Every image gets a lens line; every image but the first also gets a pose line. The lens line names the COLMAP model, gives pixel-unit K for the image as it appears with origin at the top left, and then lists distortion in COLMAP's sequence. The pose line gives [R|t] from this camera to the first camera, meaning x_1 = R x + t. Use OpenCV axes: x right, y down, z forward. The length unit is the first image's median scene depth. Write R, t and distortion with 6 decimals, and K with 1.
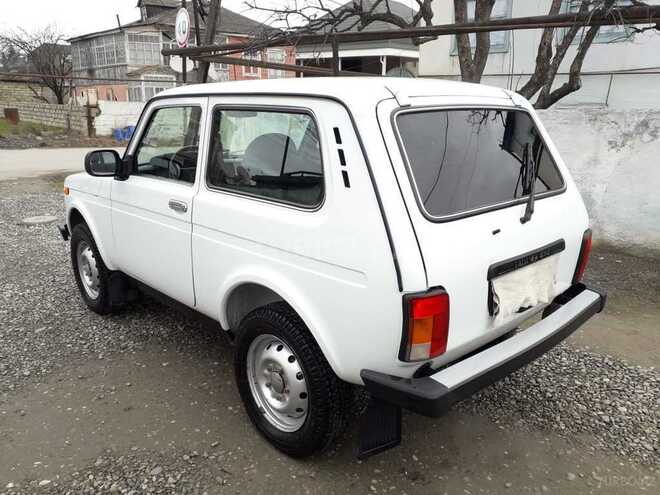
lens RADIAL K [[526.6, 0, 330.0], [0, 526.6, 247.5], [0, 0, 1]] dist [0.027300, -0.036890]
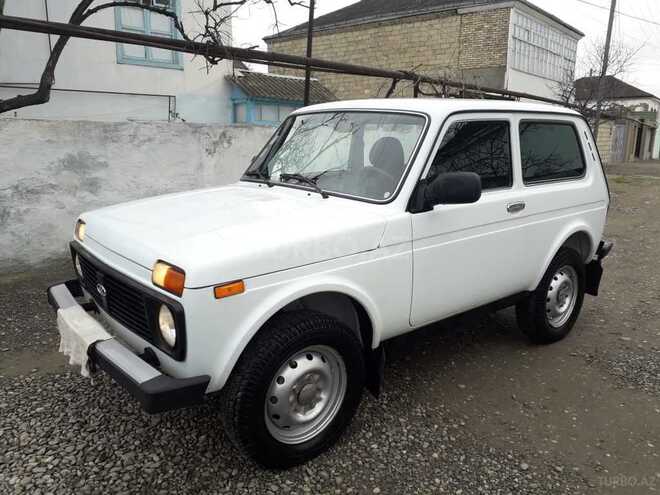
lens RADIAL K [[526.6, 0, 330.0], [0, 526.6, 247.5], [0, 0, 1]] dist [0.027300, -0.036890]
pose [[0.065527, -0.227332, 0.971610, -1.390200], [0.250604, 0.946245, 0.204496, -0.317862], [-0.965869, 0.230090, 0.118974, 1.222076]]
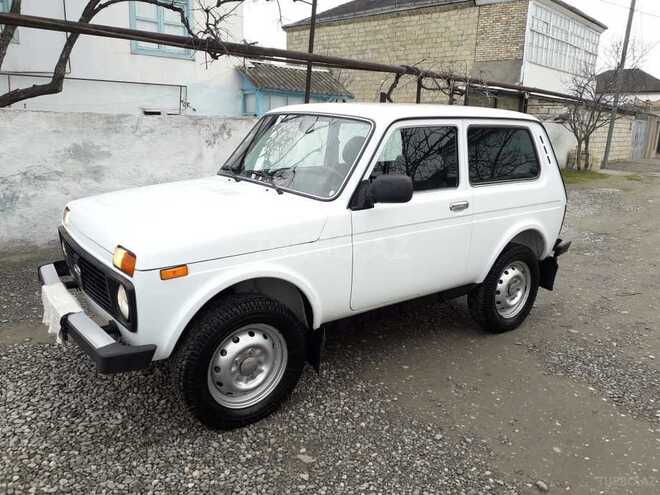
lens RADIAL K [[526.6, 0, 330.0], [0, 526.6, 247.5], [0, 0, 1]] dist [0.027300, -0.036890]
pose [[0.109568, -0.246145, 0.963020, -1.487897], [0.231537, 0.948522, 0.216096, -0.313658], [-0.966636, 0.199298, 0.160919, 1.069835]]
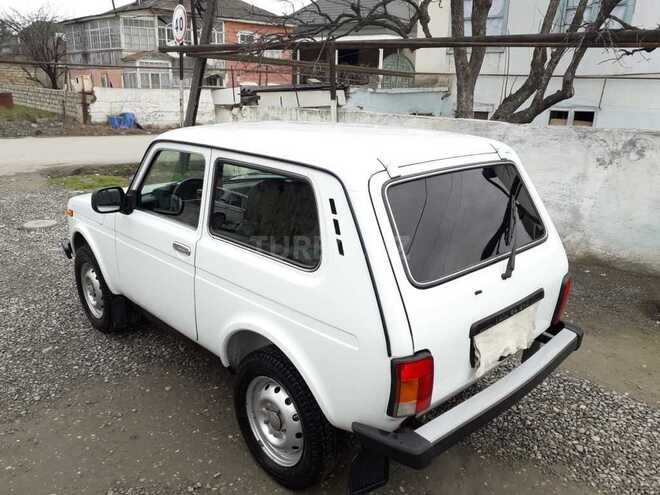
lens RADIAL K [[526.6, 0, 330.0], [0, 526.6, 247.5], [0, 0, 1]] dist [0.027300, -0.036890]
pose [[0.999917, 0.008941, 0.009325, -0.000488], [-0.009261, 0.999352, 0.034790, -0.115213], [-0.009008, -0.034874, 0.999351, -0.055974]]
